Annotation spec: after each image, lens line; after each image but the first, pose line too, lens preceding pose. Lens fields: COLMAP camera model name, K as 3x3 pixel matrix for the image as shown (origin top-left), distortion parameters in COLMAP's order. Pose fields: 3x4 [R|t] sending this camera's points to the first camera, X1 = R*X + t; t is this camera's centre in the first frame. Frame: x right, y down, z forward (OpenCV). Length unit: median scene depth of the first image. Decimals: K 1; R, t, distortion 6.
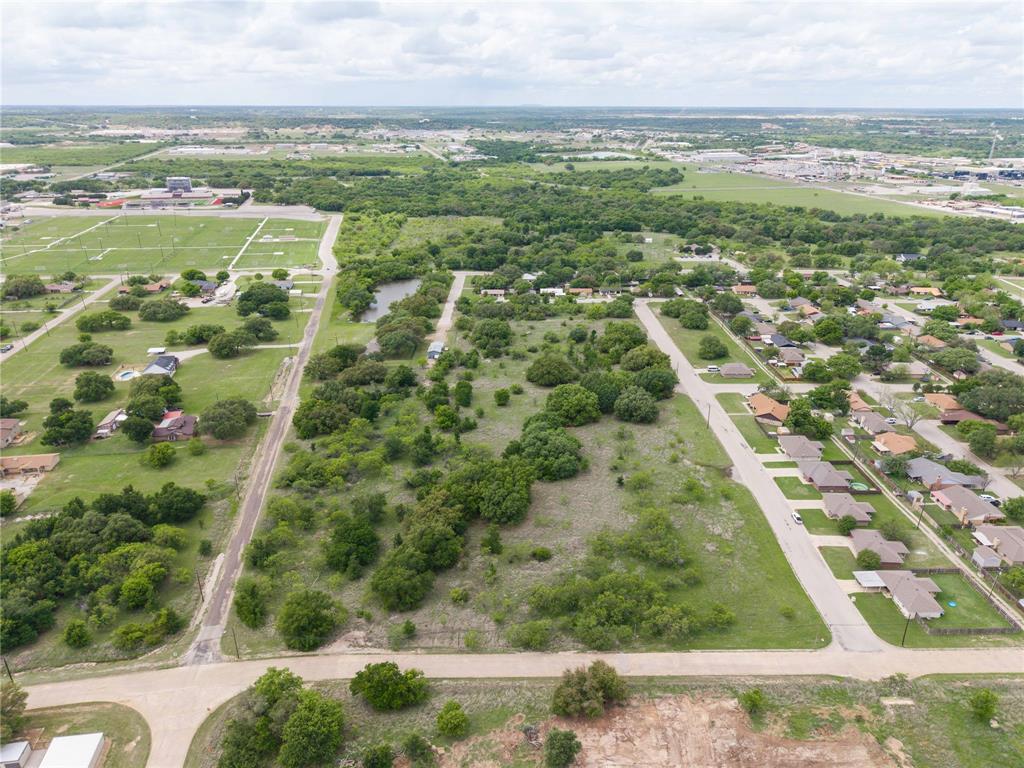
lens RADIAL K [[684.4, 0, 512.3], [0, 684.4, 383.0], [0, 0, 1]] dist [0.021754, -0.017322]
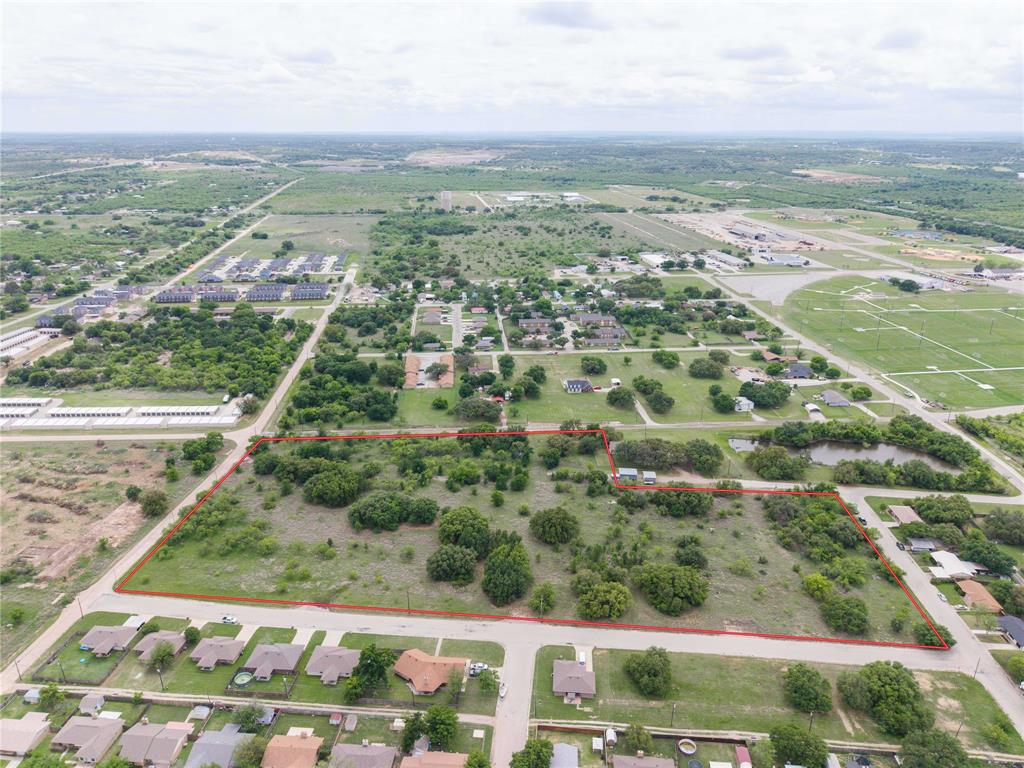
lens RADIAL K [[684.4, 0, 512.0], [0, 684.4, 393.1], [0, 0, 1]] dist [0.021754, -0.017322]
pose [[-0.088571, 0.357258, -0.929797, 0.214600], [-0.376694, 0.852125, 0.363297, -0.121216], [0.922094, 0.382427, 0.059103, 0.197610]]
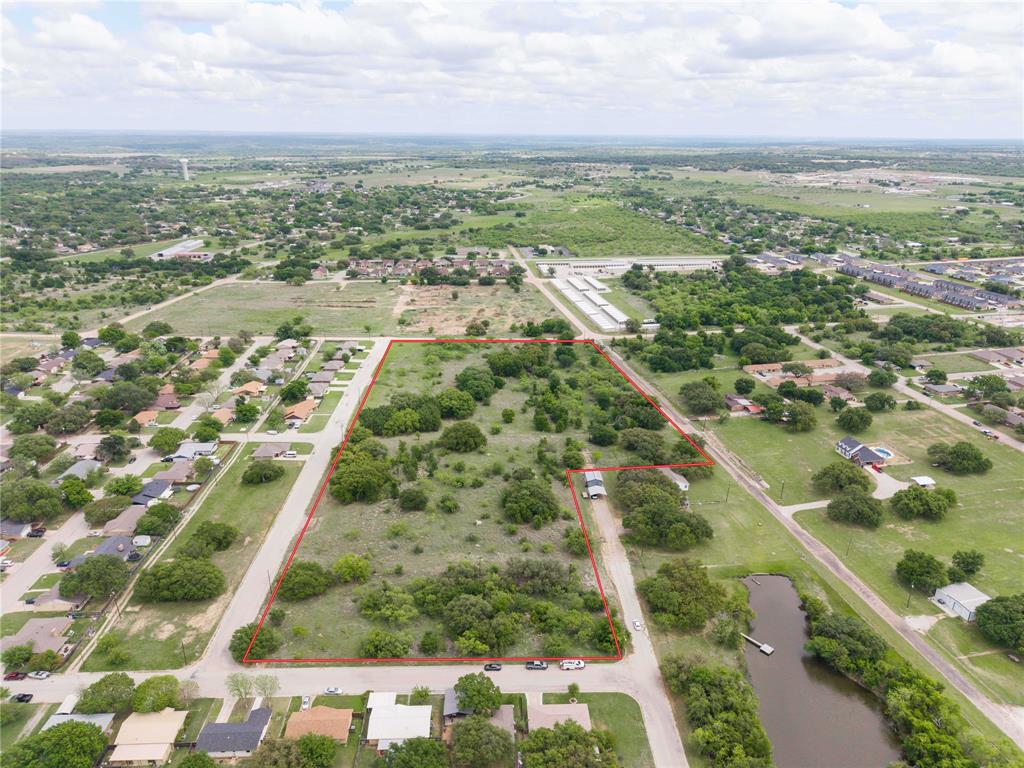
lens RADIAL K [[684.4, 0, 512.2], [0, 684.4, 383.9], [0, 0, 1]] dist [0.021754, -0.017322]
pose [[-0.999653, -0.001121, -0.026327, 0.002113], [-0.018575, 0.738636, 0.673849, -0.186650], [0.018691, 0.674104, -0.738400, 0.413007]]
